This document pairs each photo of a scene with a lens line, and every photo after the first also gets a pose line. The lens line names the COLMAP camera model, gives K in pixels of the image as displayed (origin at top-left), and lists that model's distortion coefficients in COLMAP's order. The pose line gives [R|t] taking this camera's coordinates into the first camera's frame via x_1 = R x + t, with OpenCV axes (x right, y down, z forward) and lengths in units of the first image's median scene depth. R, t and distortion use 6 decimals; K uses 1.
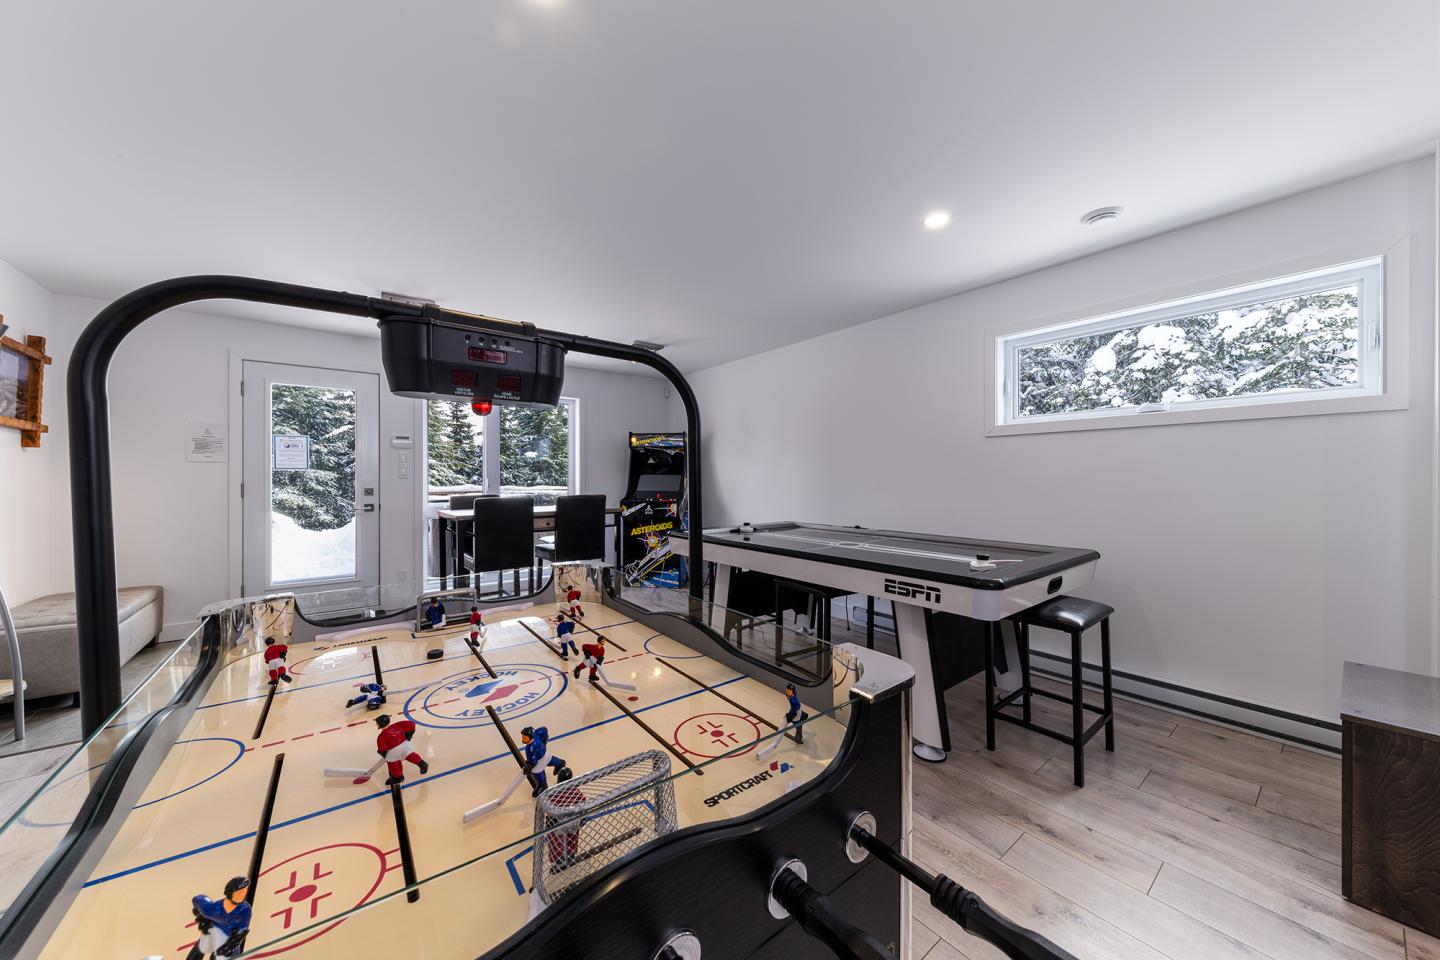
lens RADIAL K [[498.7, 0, 718.3], [0, 498.7, 479.9], [0, 0, 1]] dist [-0.005198, -0.000014]
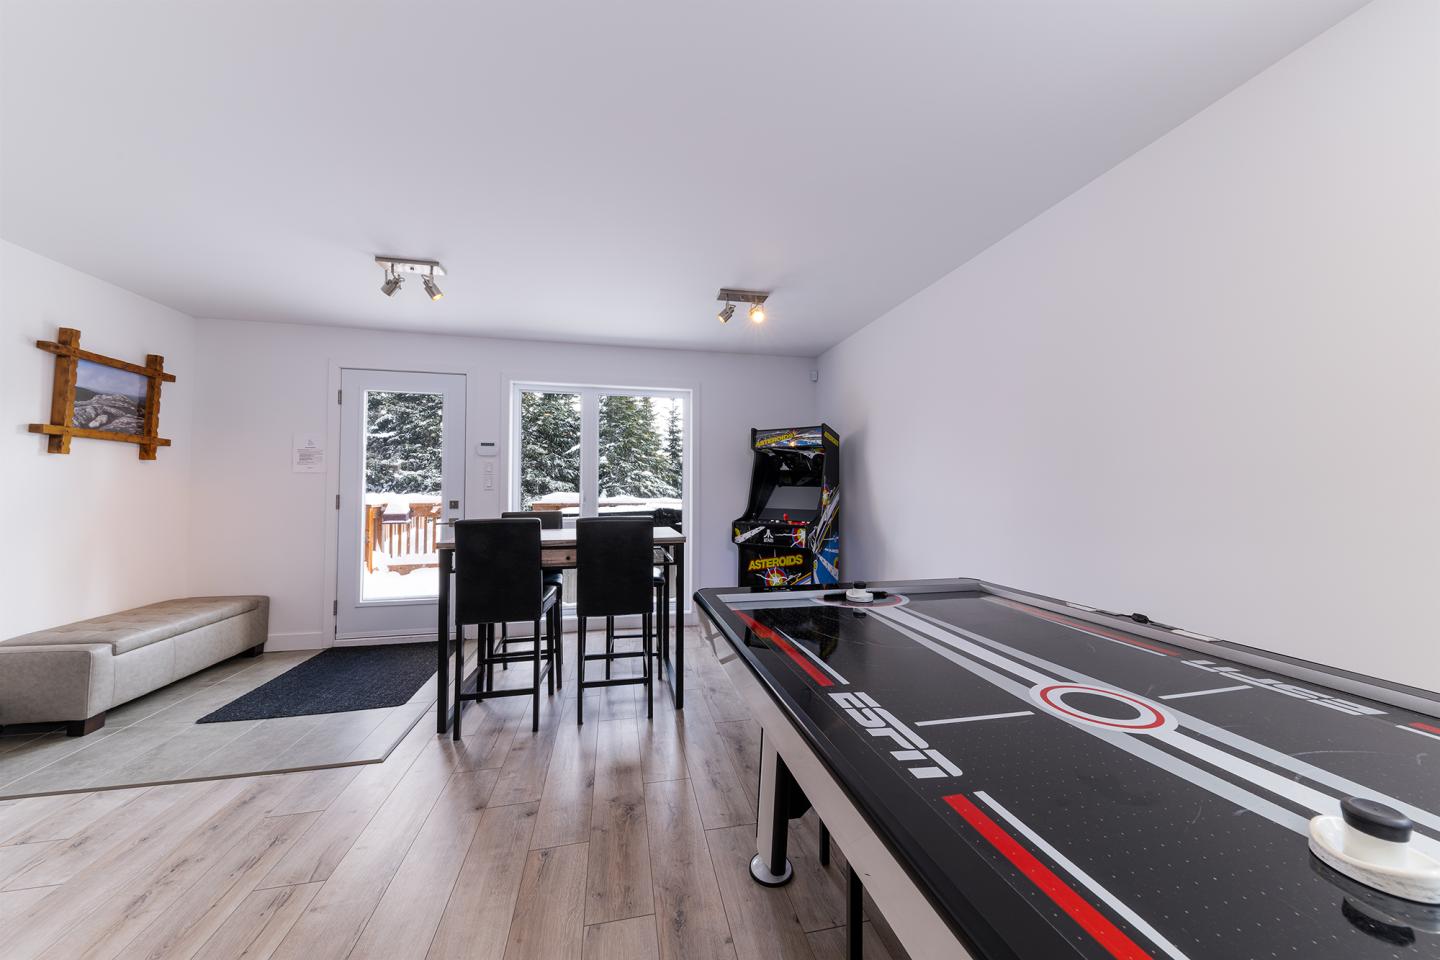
lens RADIAL K [[498.7, 0, 724.5], [0, 498.7, 466.8], [0, 0, 1]] dist [-0.005198, -0.000014]
pose [[0.909662, -0.013677, -0.415124, 0.102356], [-0.006554, 0.998861, -0.047269, -0.005080], [0.415297, 0.045720, 0.908536, 0.315212]]
